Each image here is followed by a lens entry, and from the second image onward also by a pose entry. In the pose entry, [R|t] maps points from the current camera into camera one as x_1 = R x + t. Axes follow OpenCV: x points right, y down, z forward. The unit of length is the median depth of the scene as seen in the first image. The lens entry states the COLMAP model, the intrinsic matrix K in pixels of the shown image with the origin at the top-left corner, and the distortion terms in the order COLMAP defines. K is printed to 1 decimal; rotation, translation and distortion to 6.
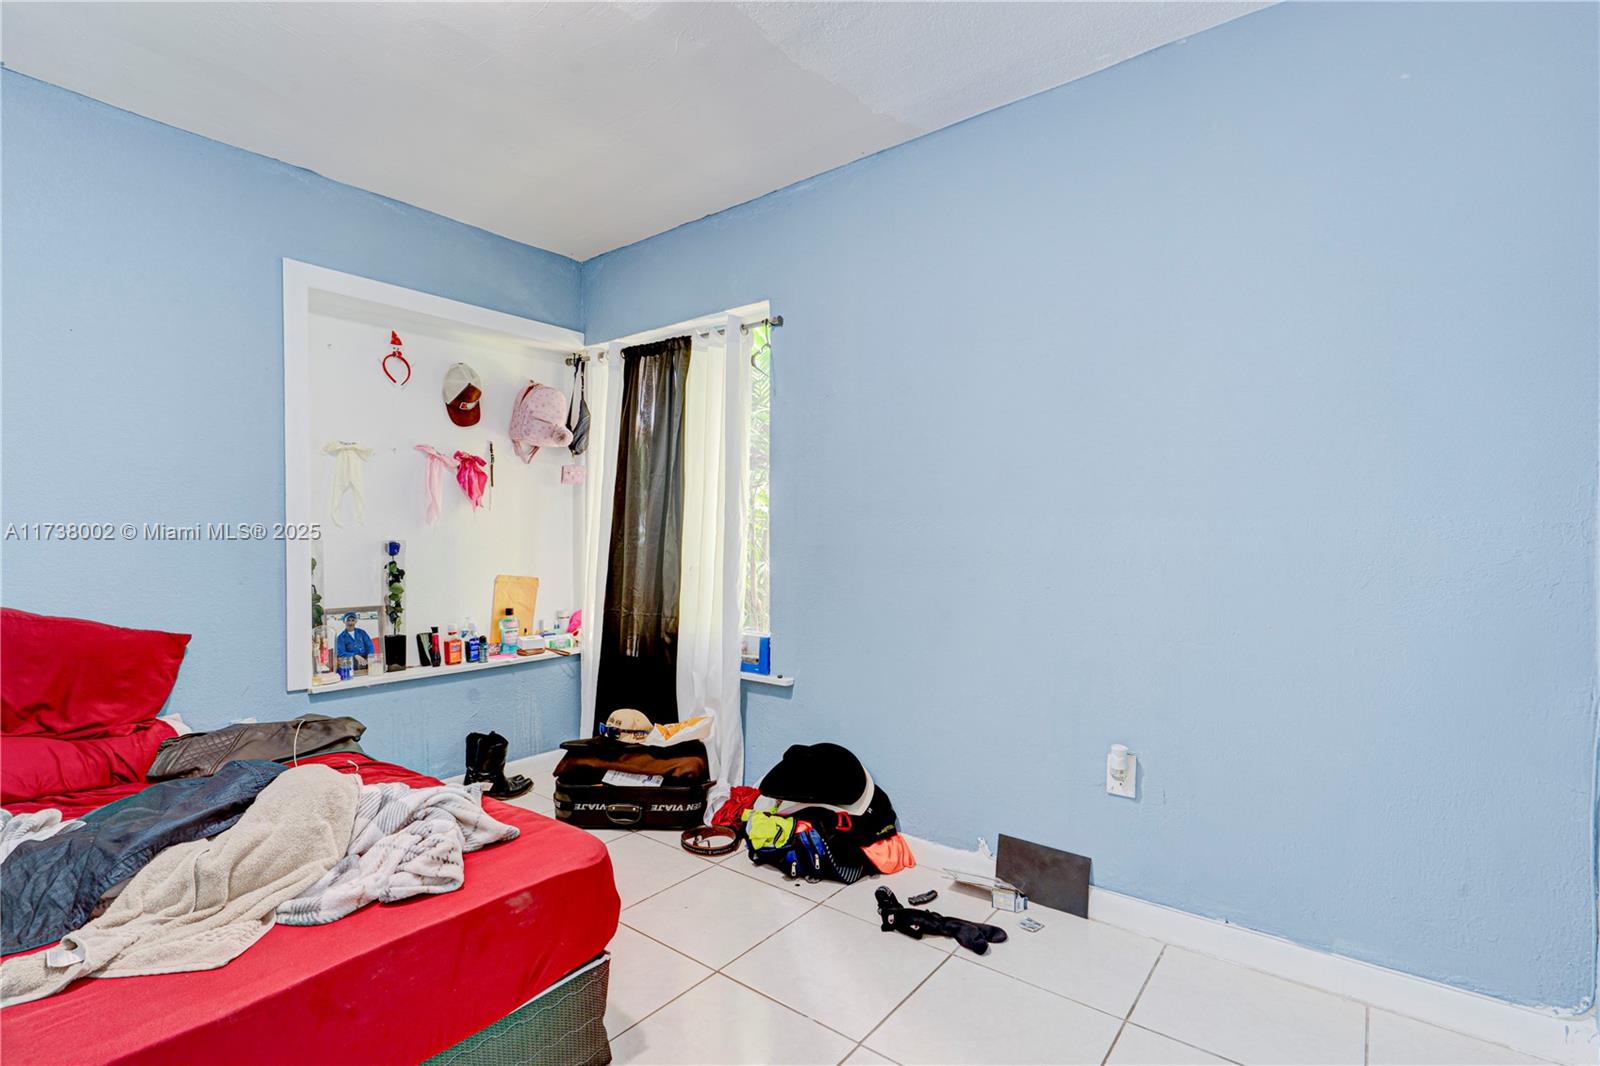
lens RADIAL K [[753.6, 0, 803.5], [0, 753.6, 536.7], [0, 0, 1]] dist [0.003773, 0.002194]
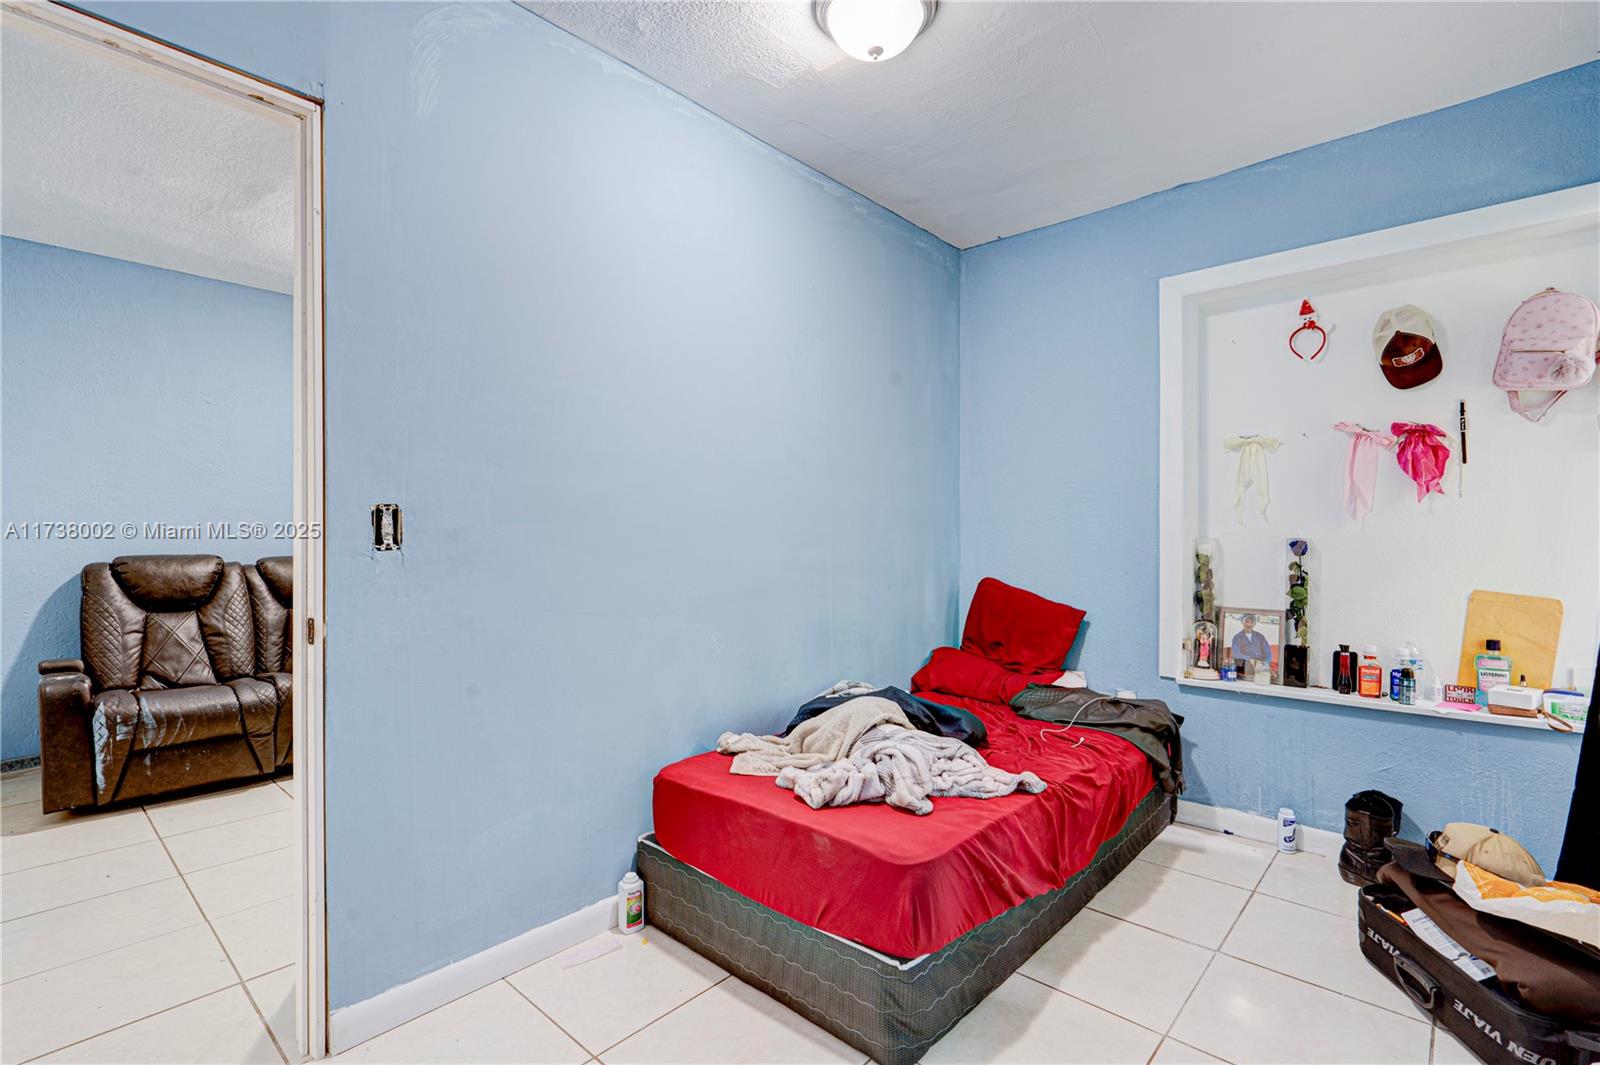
lens RADIAL K [[753.6, 0, 806.1], [0, 753.6, 532.8], [0, 0, 1]] dist [0.003773, 0.002194]
pose [[-0.063803, 0.002201, -0.997960, 0.369452], [-0.000329, 0.999997, 0.002227, -0.003401], [0.997962, 0.000471, -0.063802, 0.477334]]
